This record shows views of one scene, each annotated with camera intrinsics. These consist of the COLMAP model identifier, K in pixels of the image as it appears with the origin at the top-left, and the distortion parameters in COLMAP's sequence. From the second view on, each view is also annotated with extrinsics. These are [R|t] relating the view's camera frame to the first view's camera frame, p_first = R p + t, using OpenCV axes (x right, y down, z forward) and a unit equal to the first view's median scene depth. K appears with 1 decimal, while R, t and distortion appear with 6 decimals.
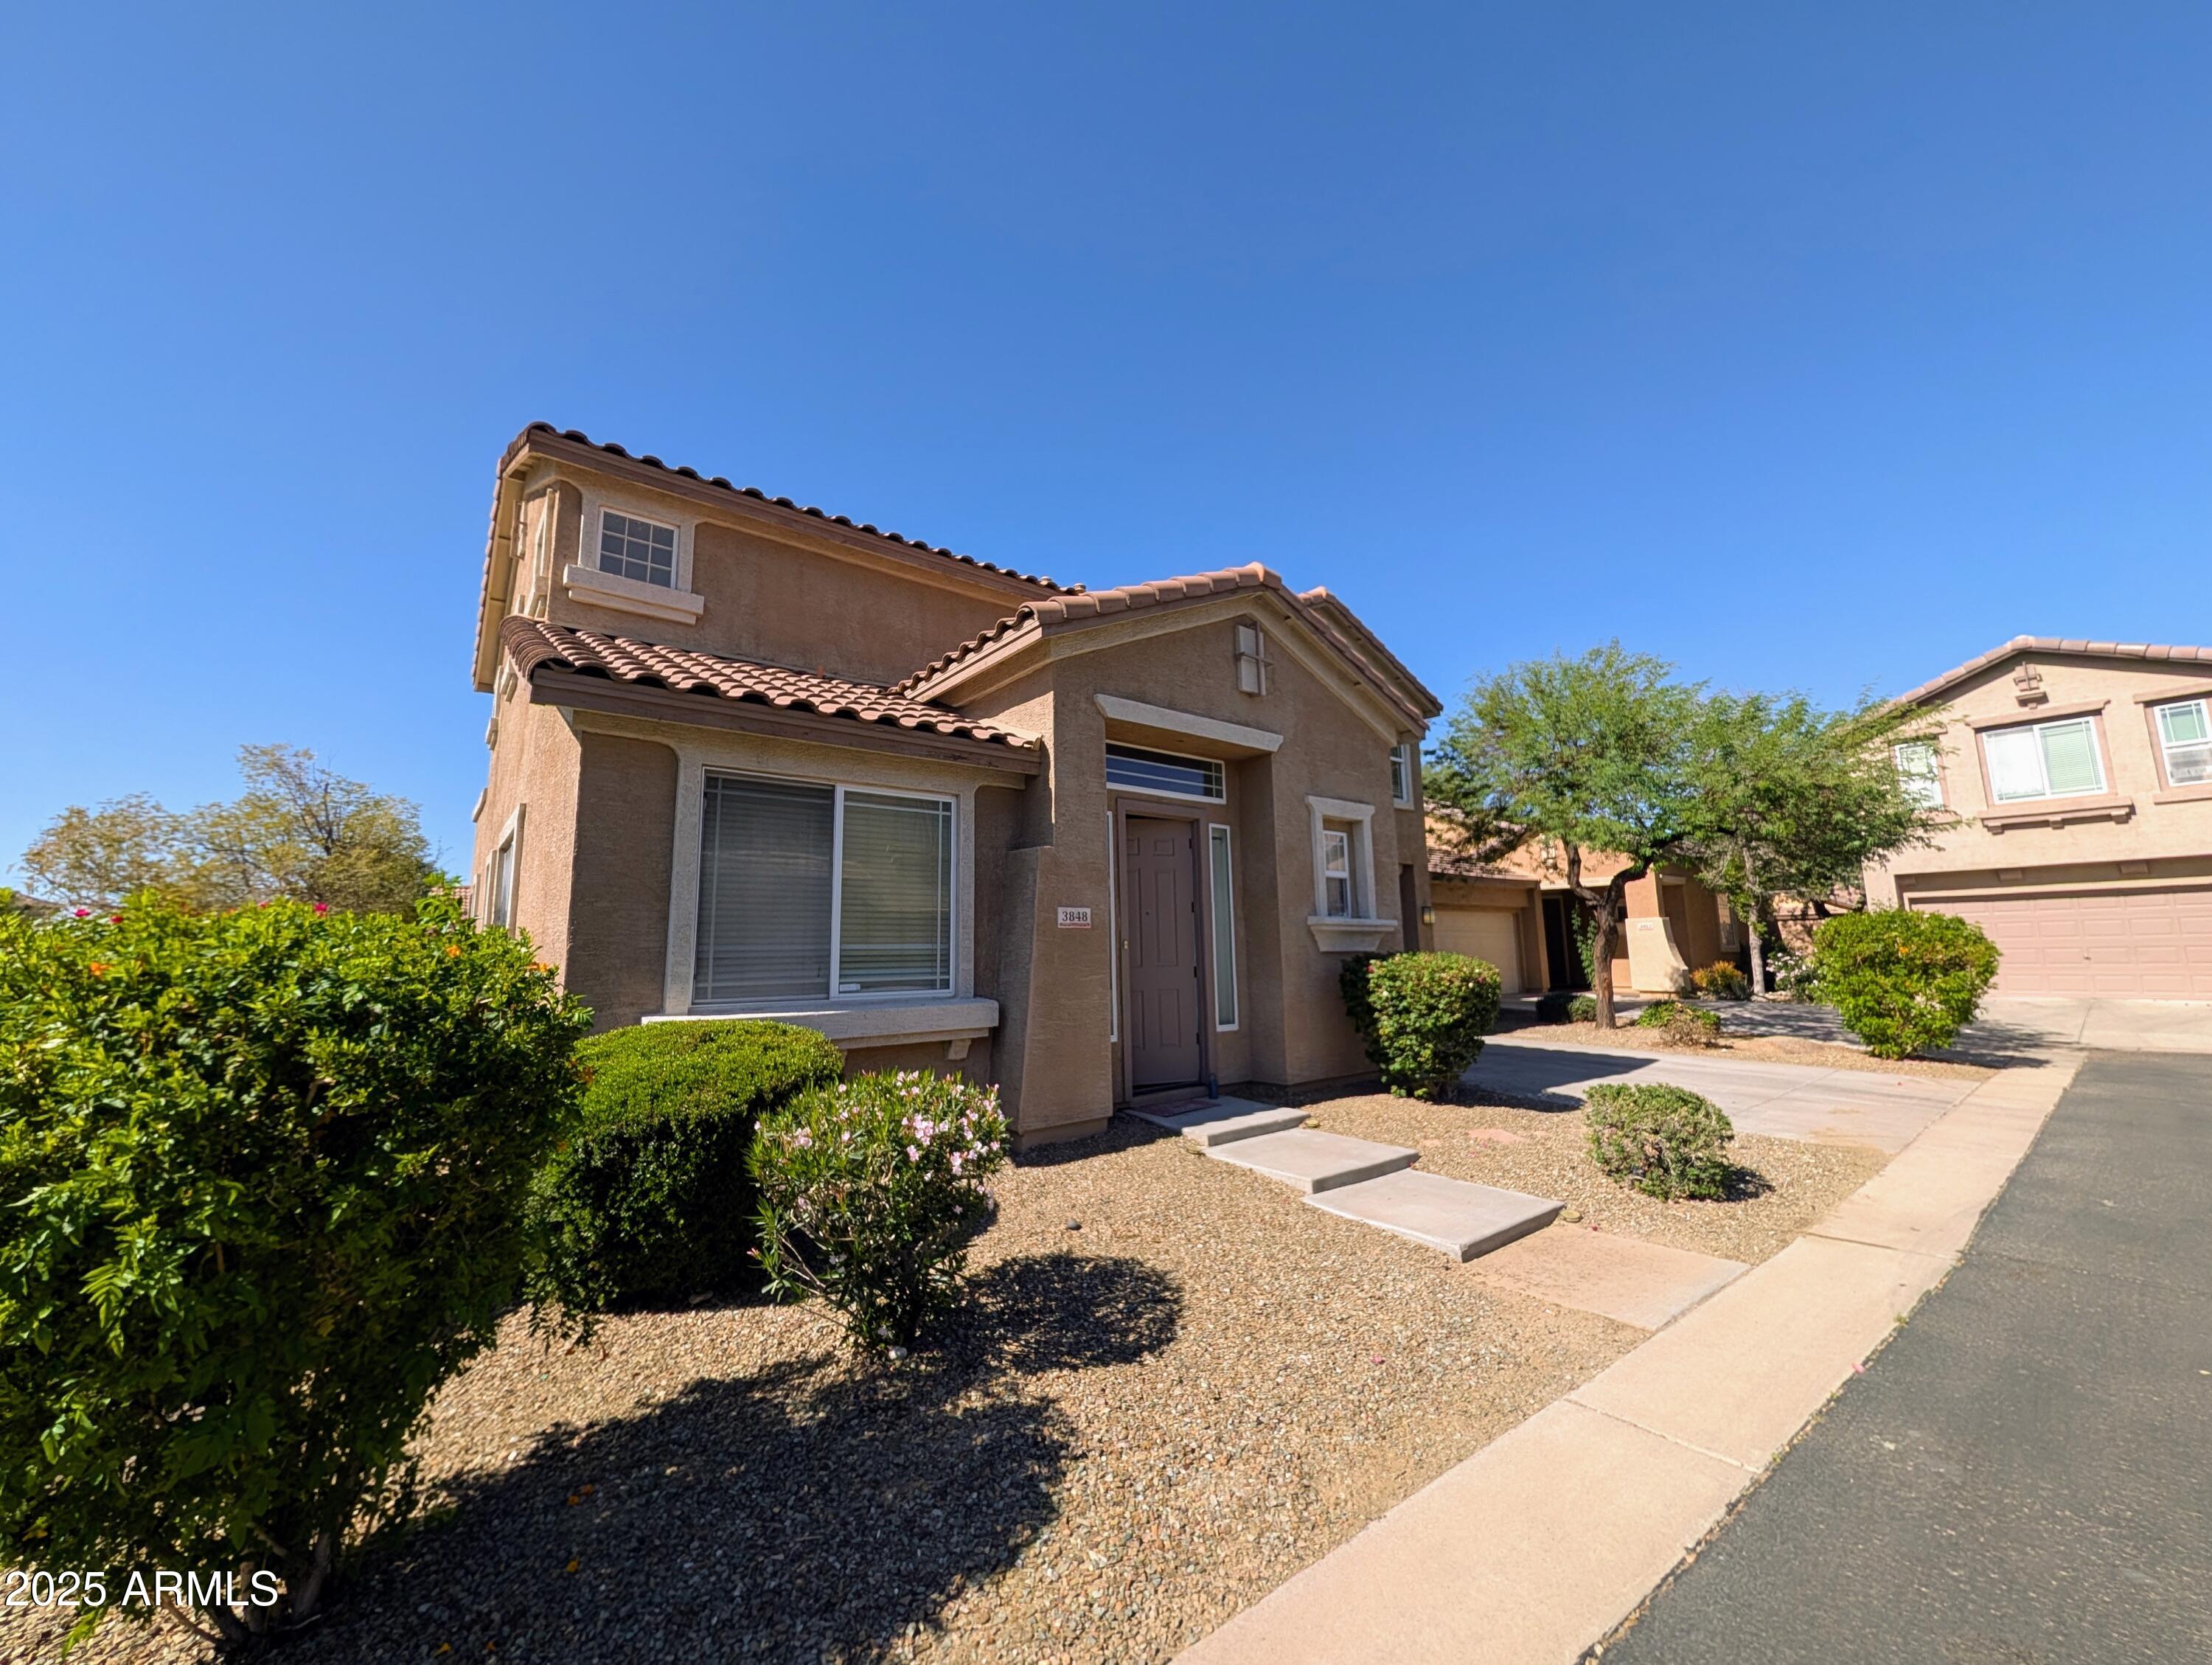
lens RADIAL K [[865.2, 0, 1093.9], [0, 865.2, 833.4], [0, 0, 1]] dist [-0.000205, -0.000150]
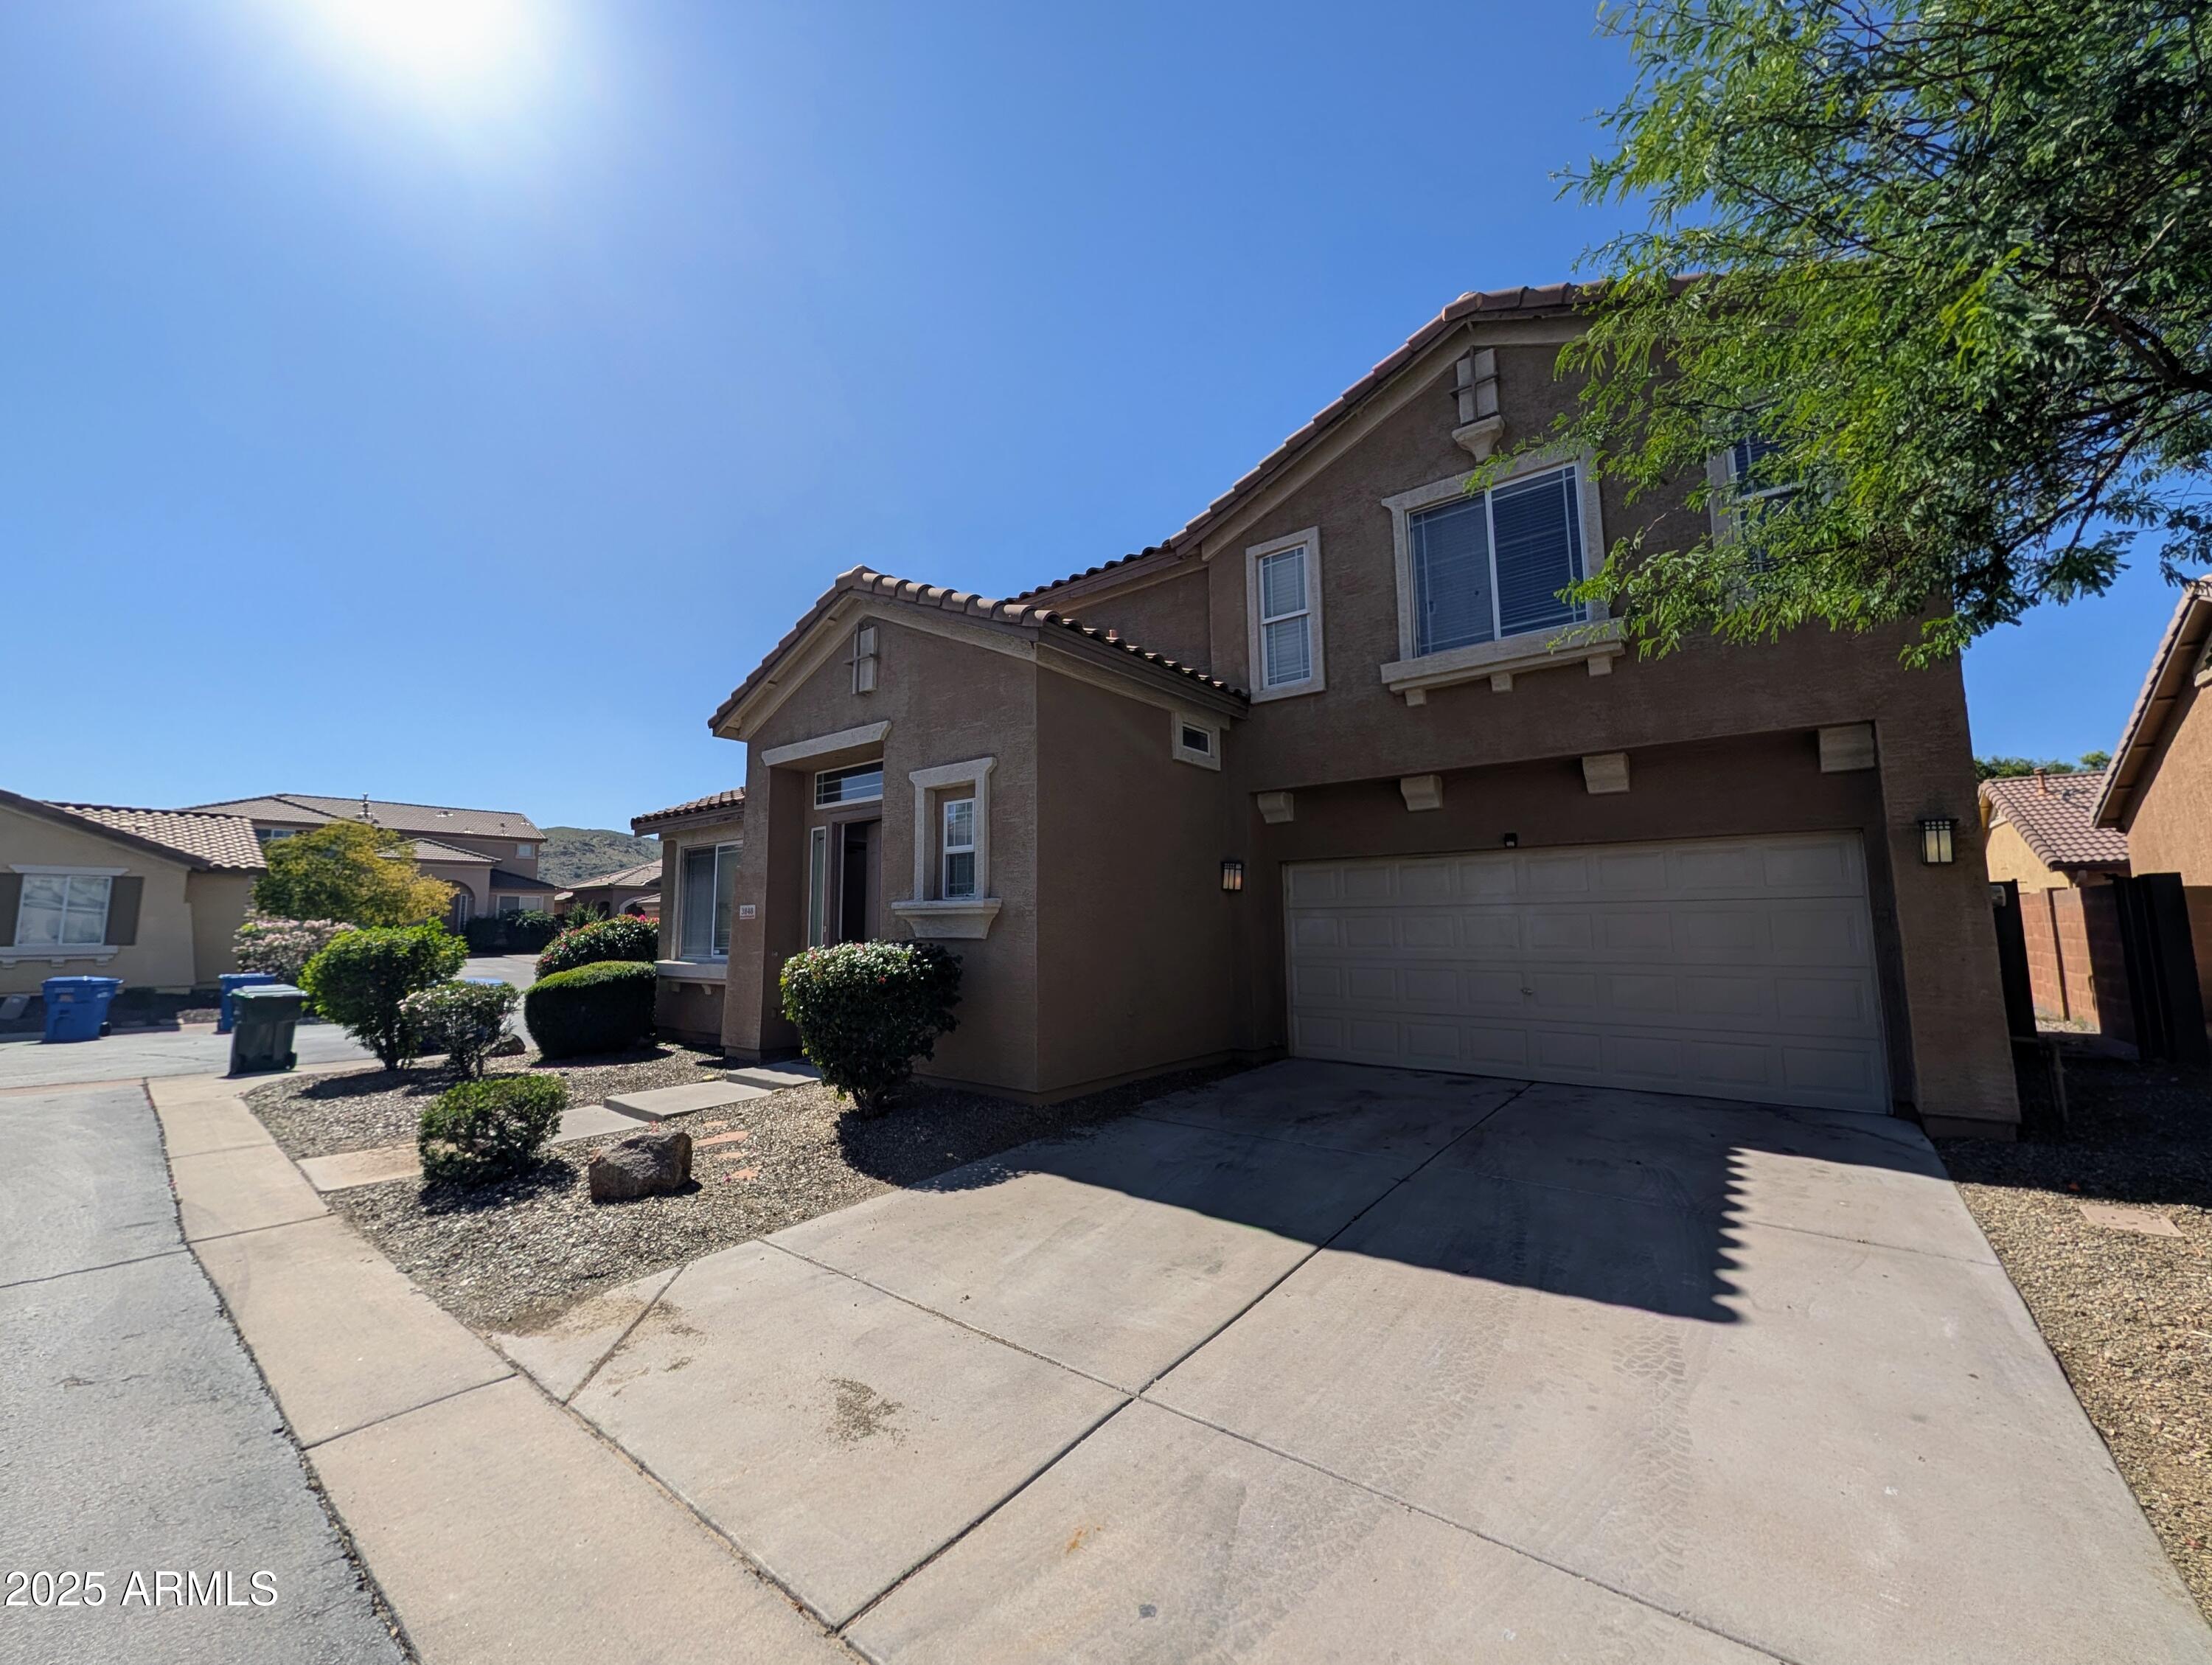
lens RADIAL K [[849.4, 0, 1106.0], [0, 849.4, 832.5], [0, 0, 1]] dist [0.002661, -0.000012]
pose [[0.220139, -0.094229, -0.970907, 1.509541], [0.141440, 0.987888, -0.063807, 0.140092], [0.965160, -0.123279, 0.230800, 1.248405]]
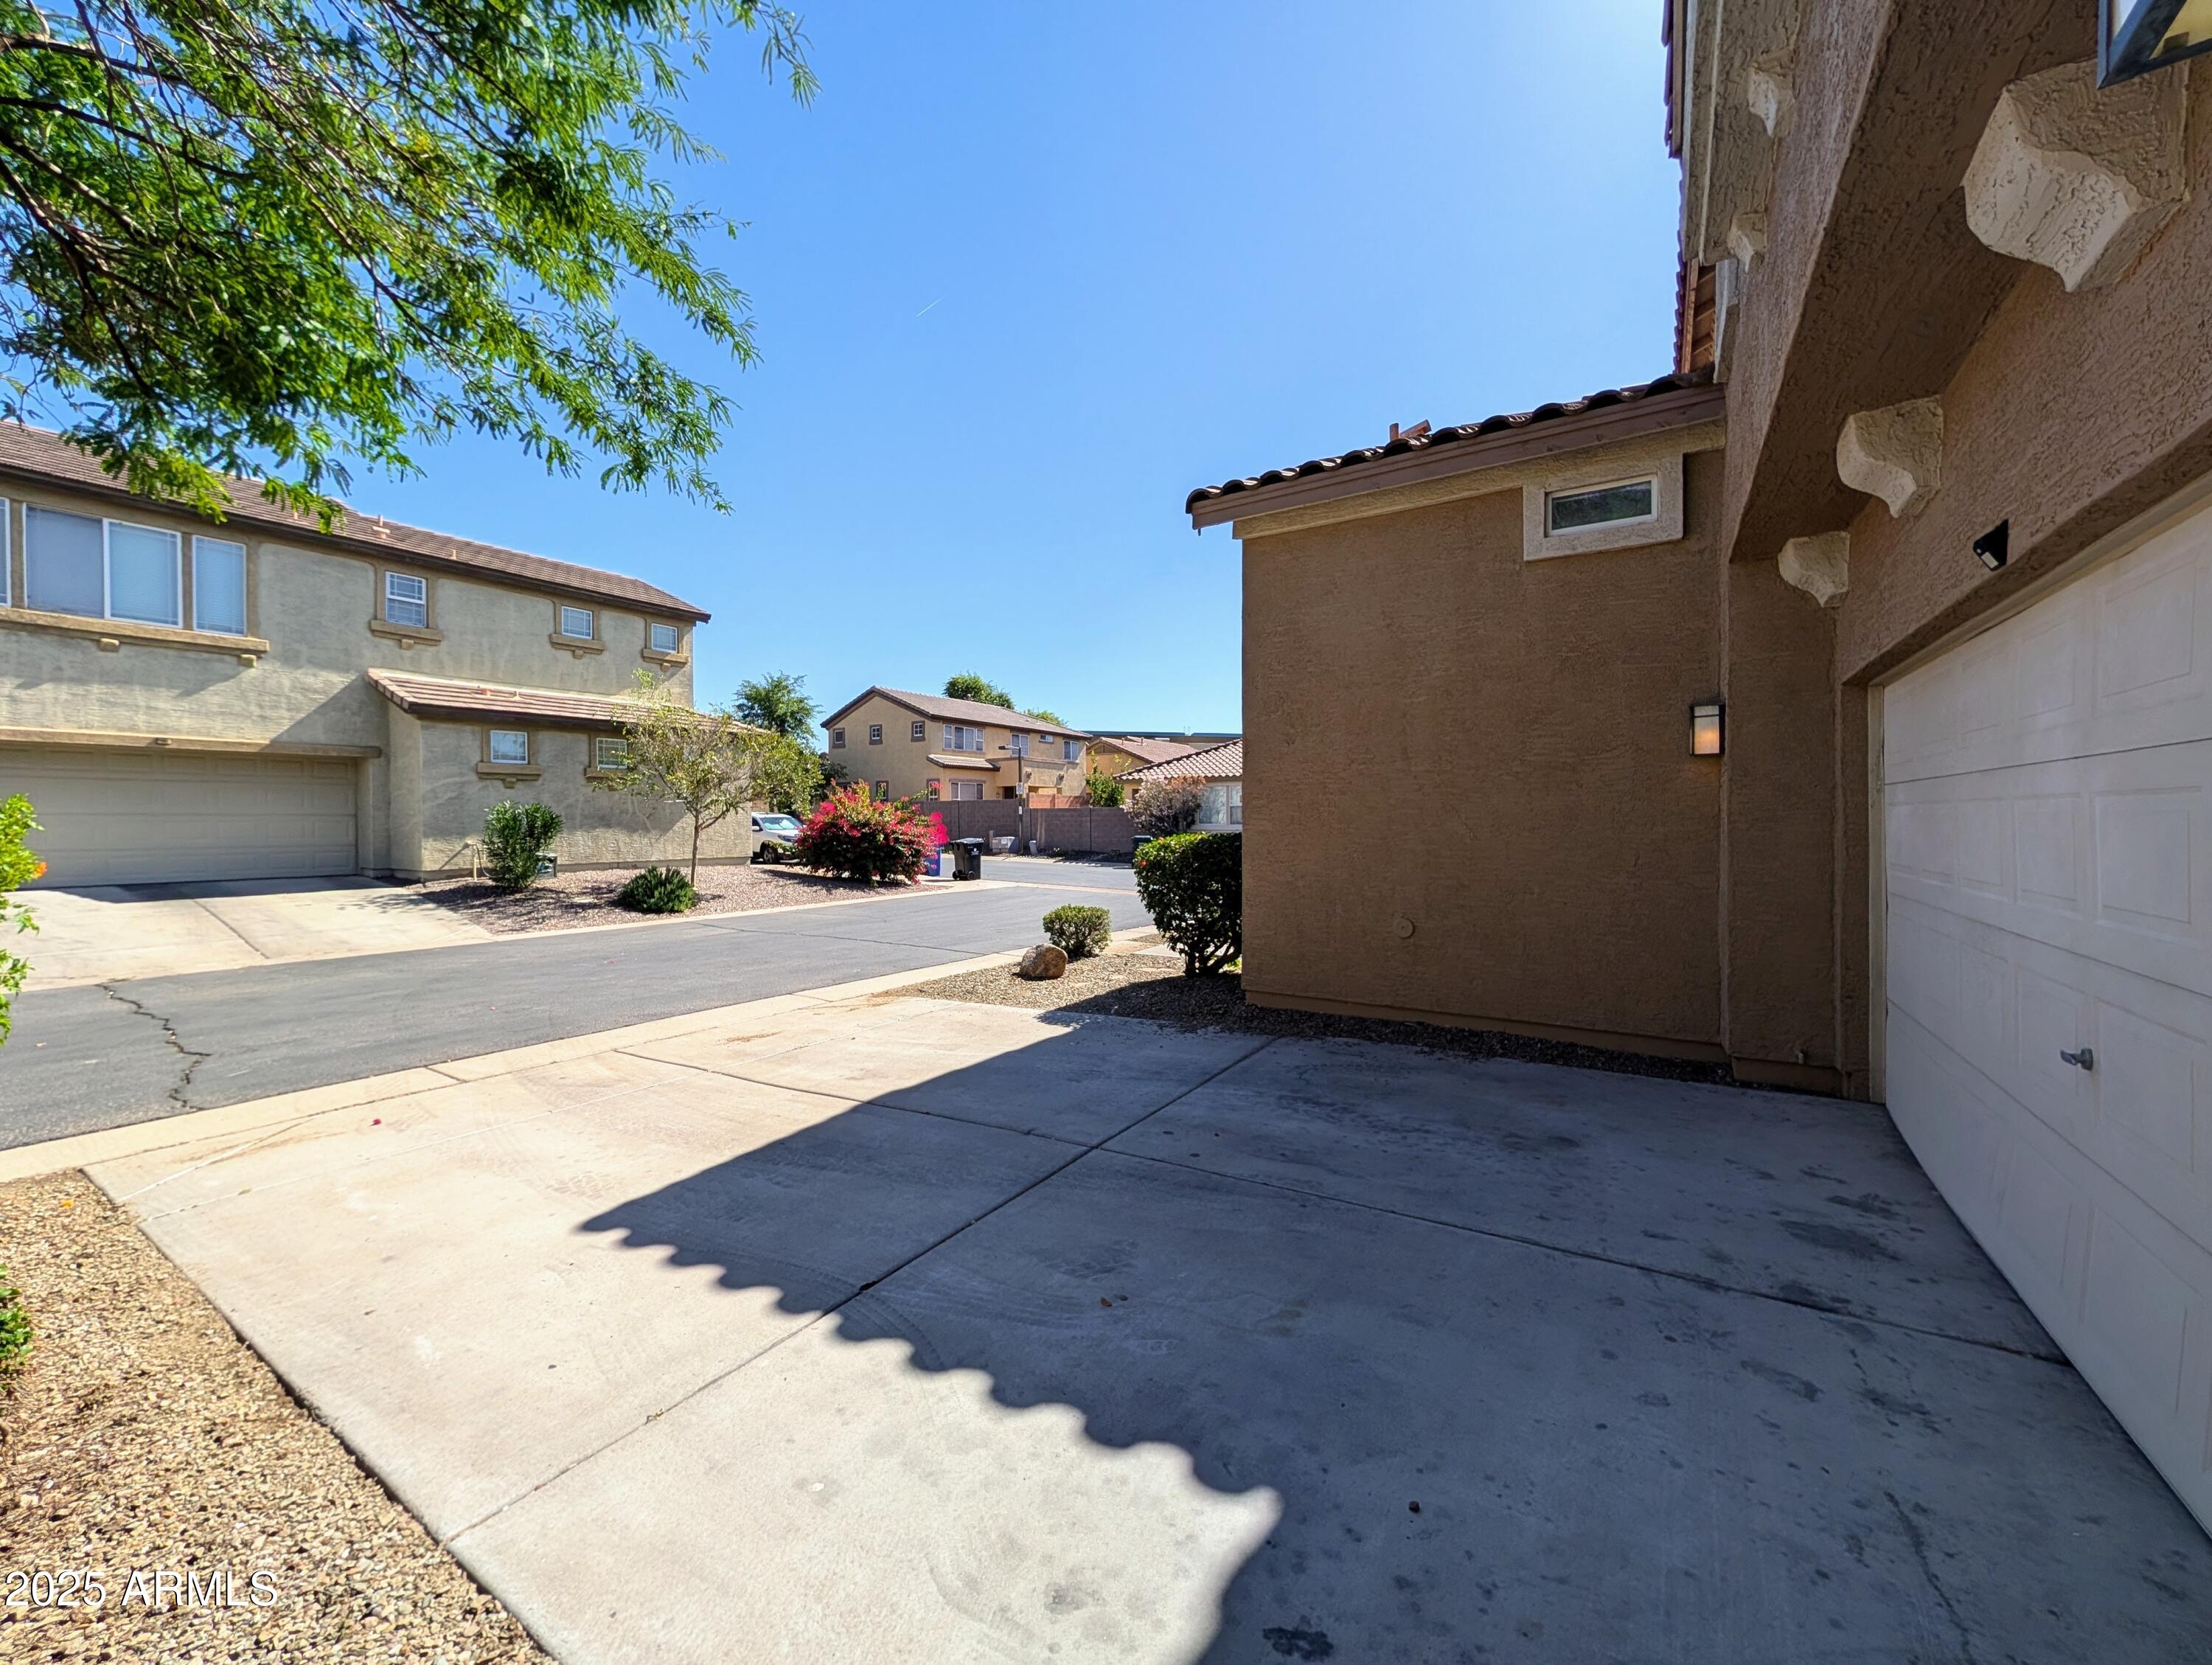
lens RADIAL K [[845.8, 0, 1106.0], [0, 845.8, 832.5], [0, 0, 1]] dist [-0.011617, 0.000049]
pose [[-0.946460, 0.020678, -0.322157, 0.953748], [0.060667, 0.991559, -0.114586, 0.289304], [0.317069, -0.127995, -0.939726, 2.247631]]
